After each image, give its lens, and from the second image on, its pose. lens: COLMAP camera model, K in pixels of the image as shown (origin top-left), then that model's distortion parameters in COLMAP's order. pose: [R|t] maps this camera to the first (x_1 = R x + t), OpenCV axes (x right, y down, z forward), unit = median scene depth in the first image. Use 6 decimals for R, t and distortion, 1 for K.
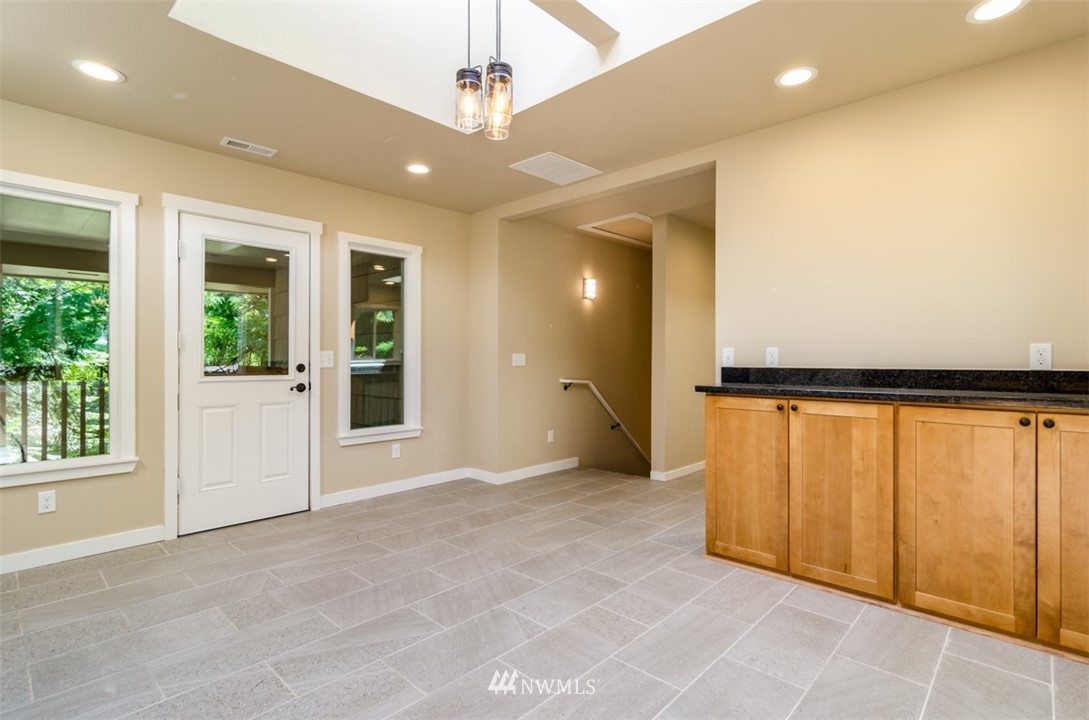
lens RADIAL K [[523.9, 0, 548.9], [0, 523.9, 358.6], [0, 0, 1]] dist [-0.001599, 0.000215]
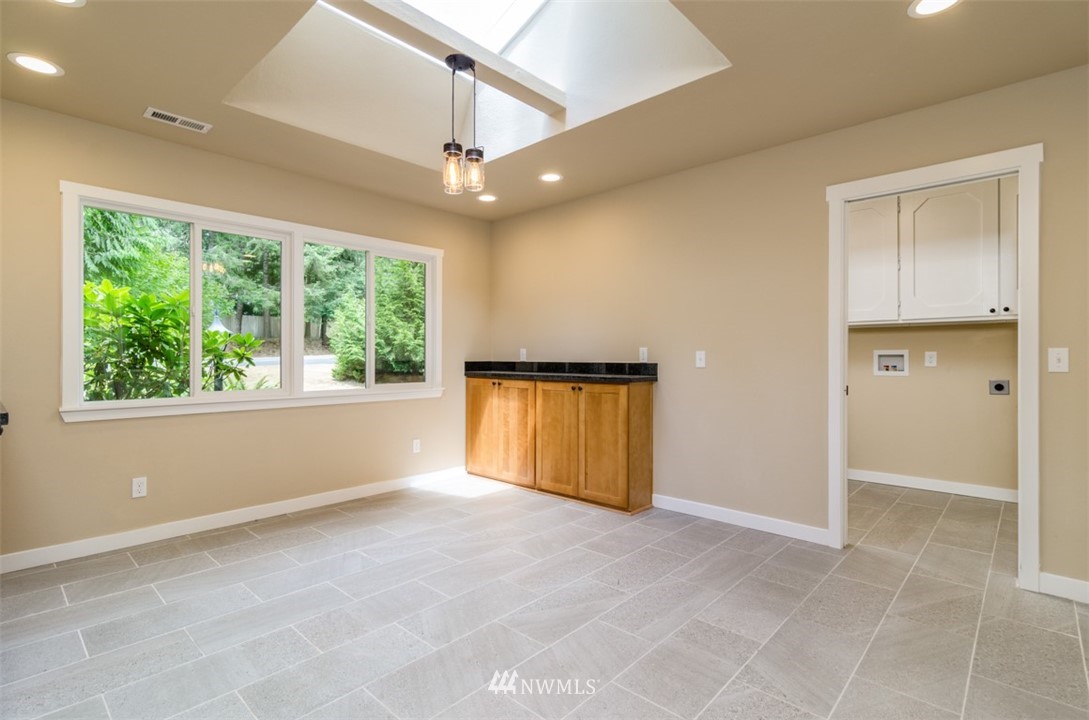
lens RADIAL K [[523.9, 0, 548.9], [0, 523.9, 358.6], [0, 0, 1]] dist [-0.001599, 0.000215]
pose [[-0.999968, -0.003114, -0.007370, -0.295001], [-0.003127, 0.999994, 0.001707, 0.001534], [0.007364, 0.001730, -0.999971, 2.057948]]
